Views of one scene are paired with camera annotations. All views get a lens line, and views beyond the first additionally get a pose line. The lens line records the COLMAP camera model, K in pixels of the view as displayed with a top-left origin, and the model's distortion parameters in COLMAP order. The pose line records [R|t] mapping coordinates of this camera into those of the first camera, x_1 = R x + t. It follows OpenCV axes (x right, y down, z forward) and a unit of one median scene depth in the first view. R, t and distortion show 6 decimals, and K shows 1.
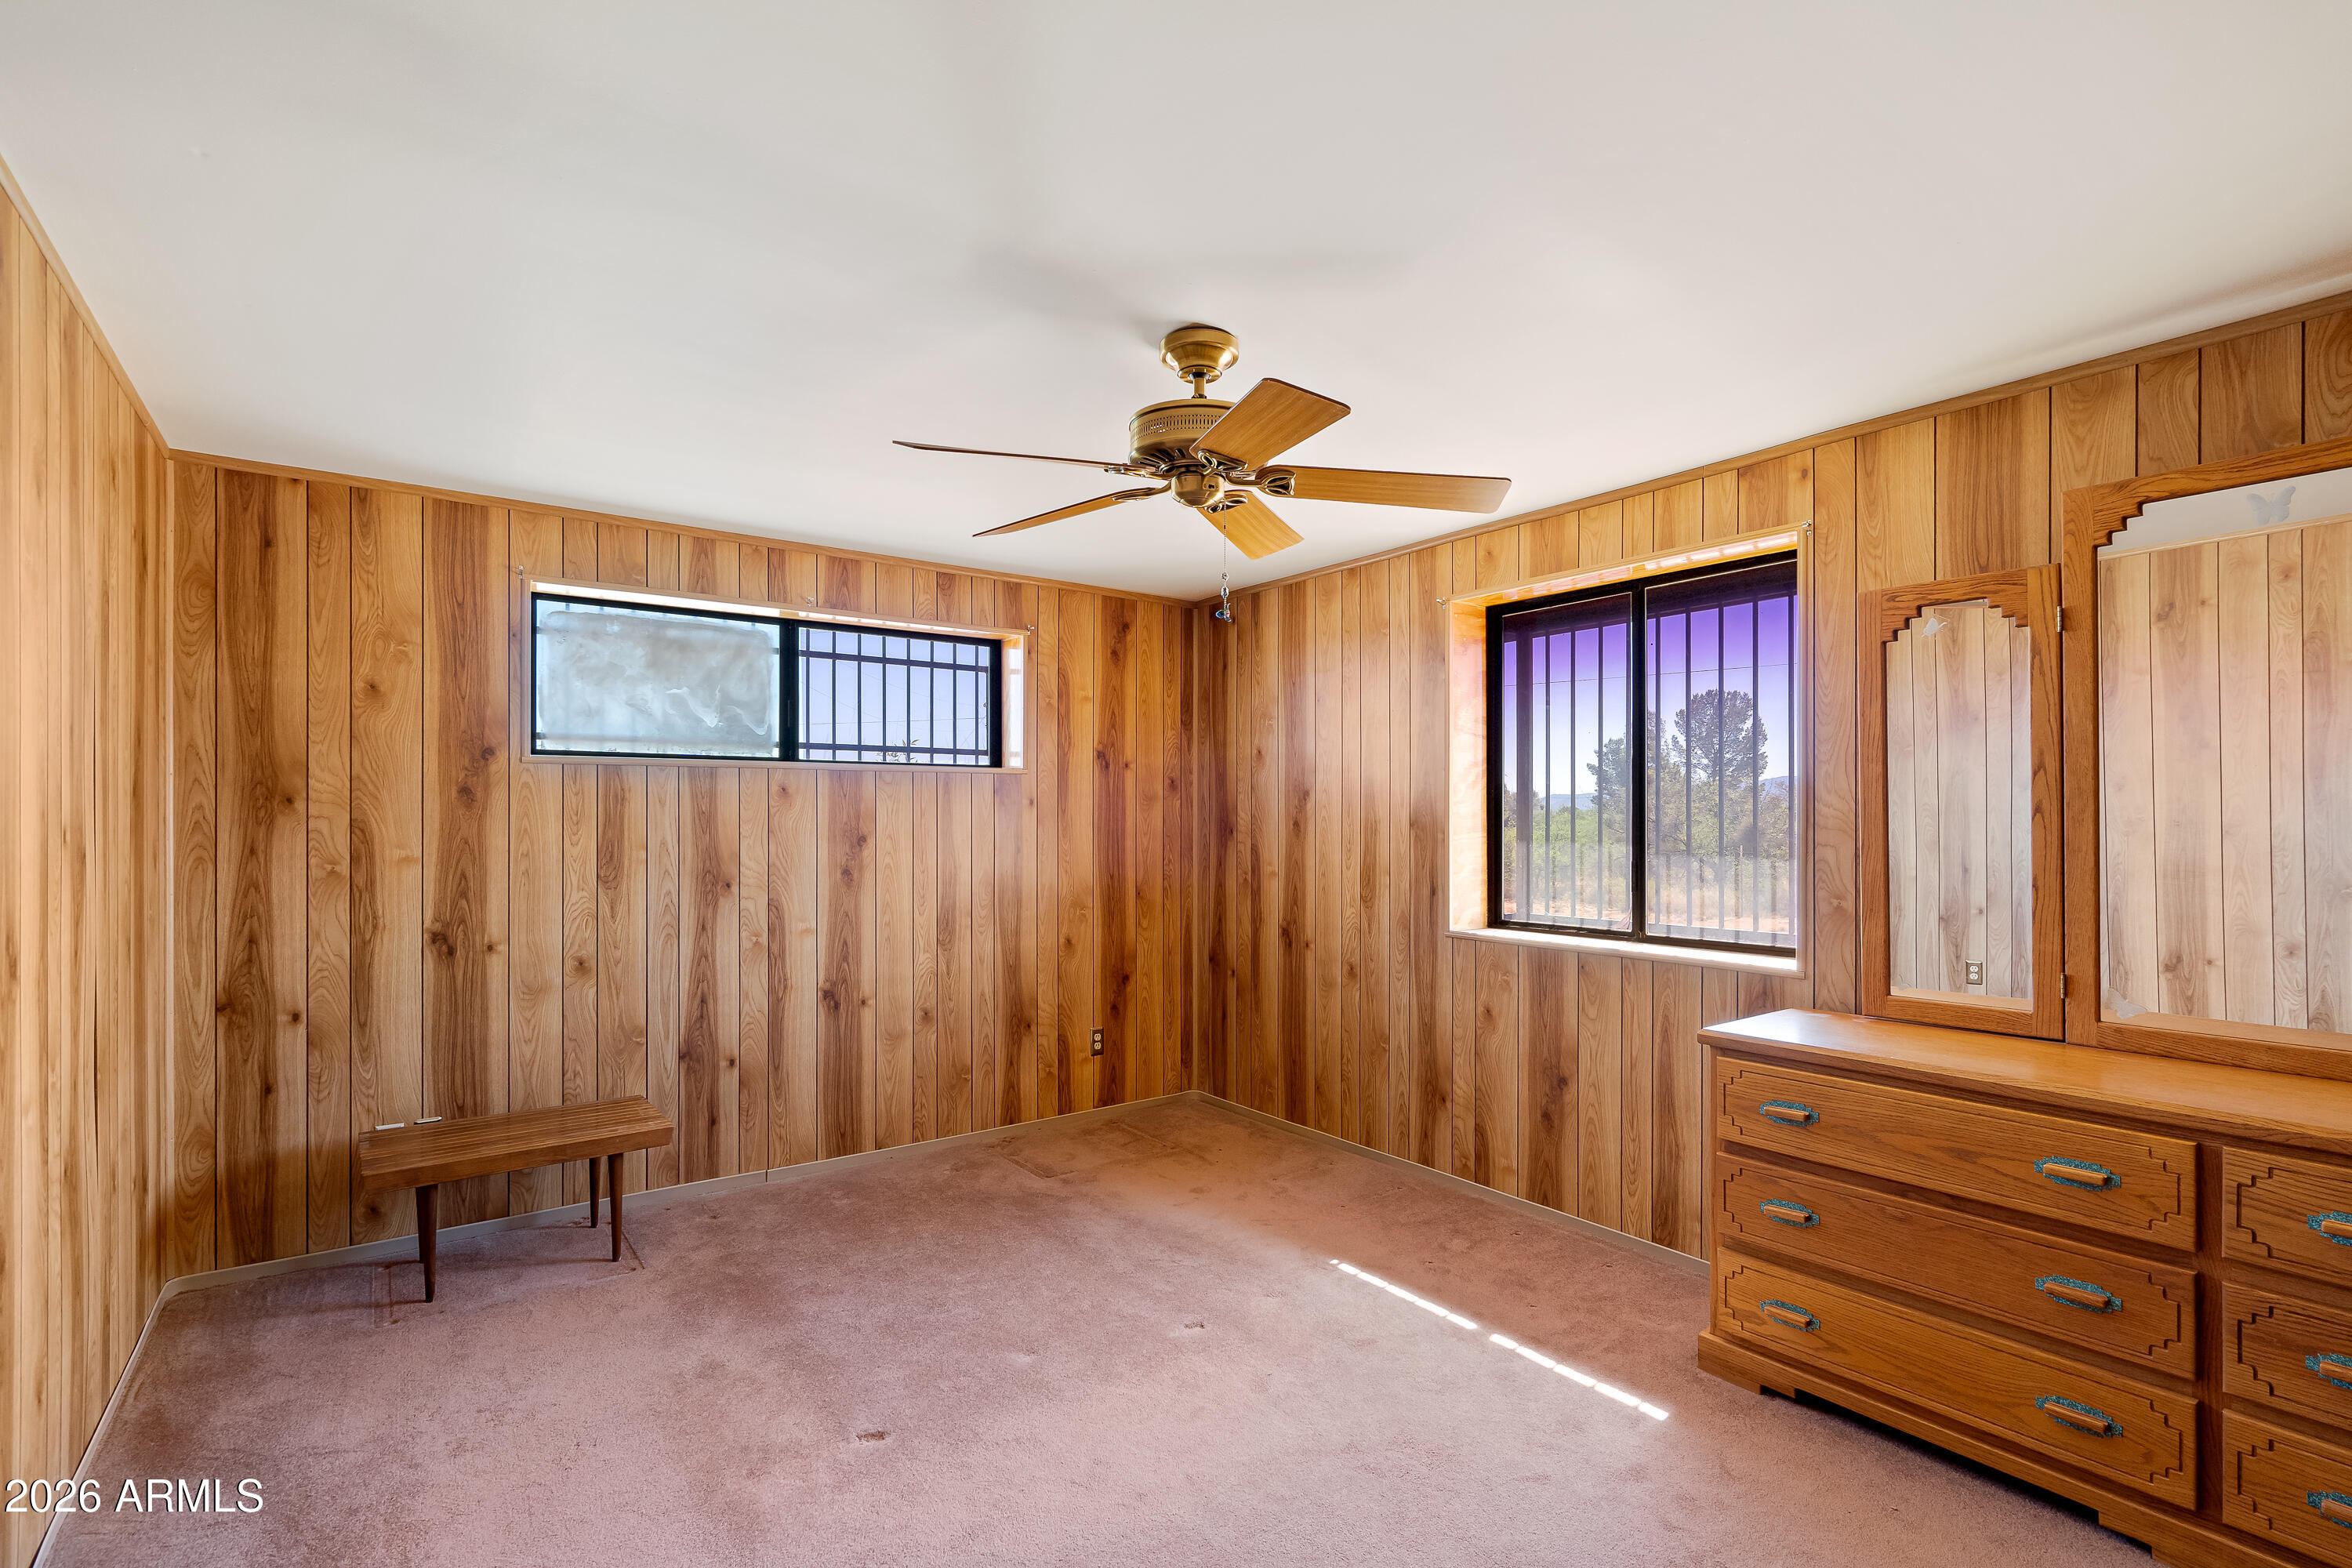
lens RADIAL K [[1082.0, 0, 1176.5], [0, 1082.0, 809.8], [0, 0, 1]] dist [0.000429, 0.000097]
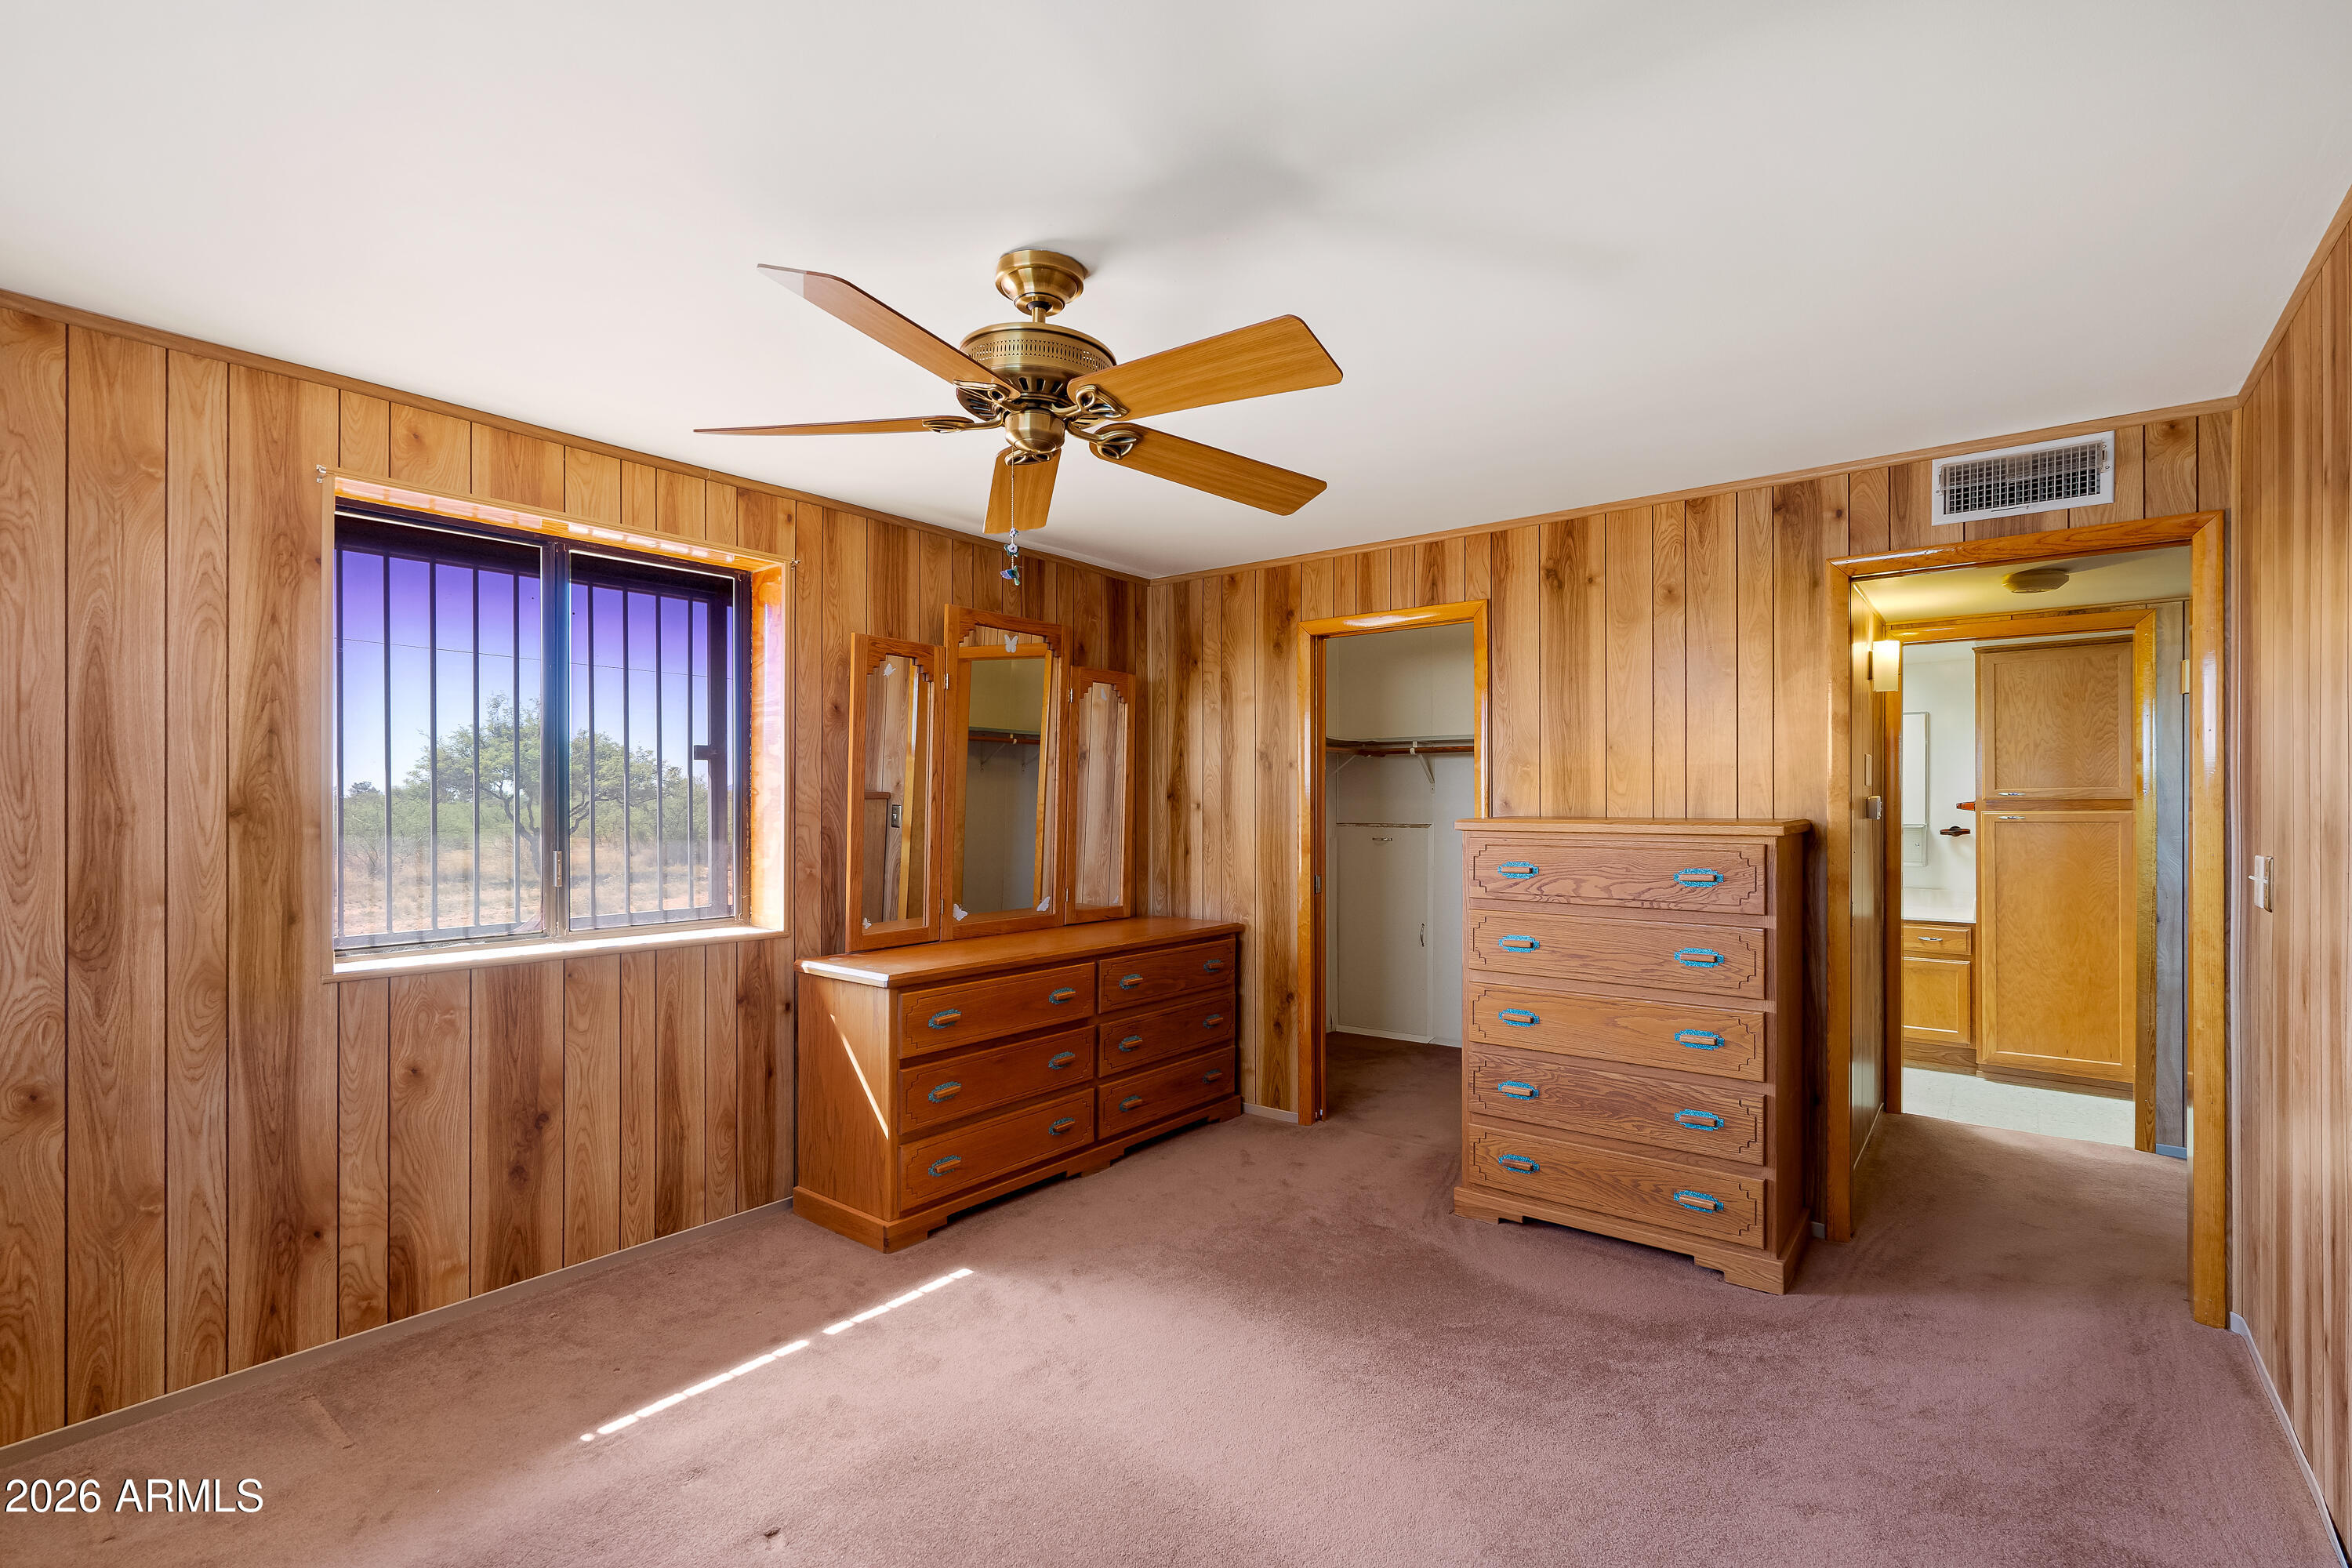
lens RADIAL K [[1088.7, 0, 1176.0], [0, 1088.7, 784.0], [0, 0, 1]] dist [-0.003941, 0.000104]
pose [[-0.274785, 0.012693, 0.961422, -0.633244], [-0.012095, 0.999788, -0.016656, 0.001091], [-0.961430, -0.016206, -0.274573, 0.823611]]
